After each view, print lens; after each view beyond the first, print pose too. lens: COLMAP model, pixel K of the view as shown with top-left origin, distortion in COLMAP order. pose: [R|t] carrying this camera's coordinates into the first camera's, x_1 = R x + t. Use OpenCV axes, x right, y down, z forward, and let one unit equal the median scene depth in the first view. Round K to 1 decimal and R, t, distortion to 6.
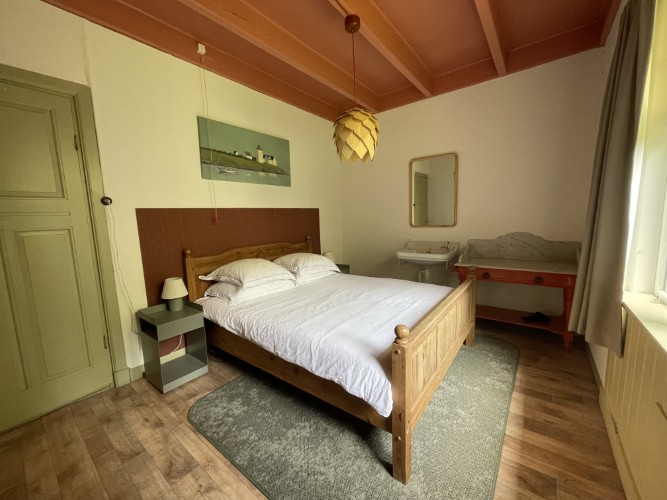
lens RADIAL K [[272.8, 0, 333.5], [0, 272.8, 250.0], [0, 0, 1]] dist [0.000562, 0.000085]
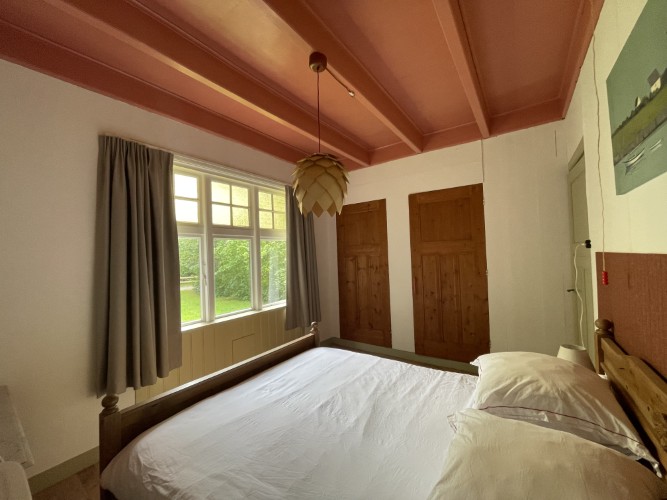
lens RADIAL K [[272.8, 0, 333.5], [0, 272.8, 250.0], [0, 0, 1]] dist [0.000562, 0.000085]
pose [[-0.996120, 0.073526, -0.048364, 0.091947], [0.067815, 0.991541, 0.110671, -0.306959], [0.056092, 0.106962, -0.992680, 1.821441]]
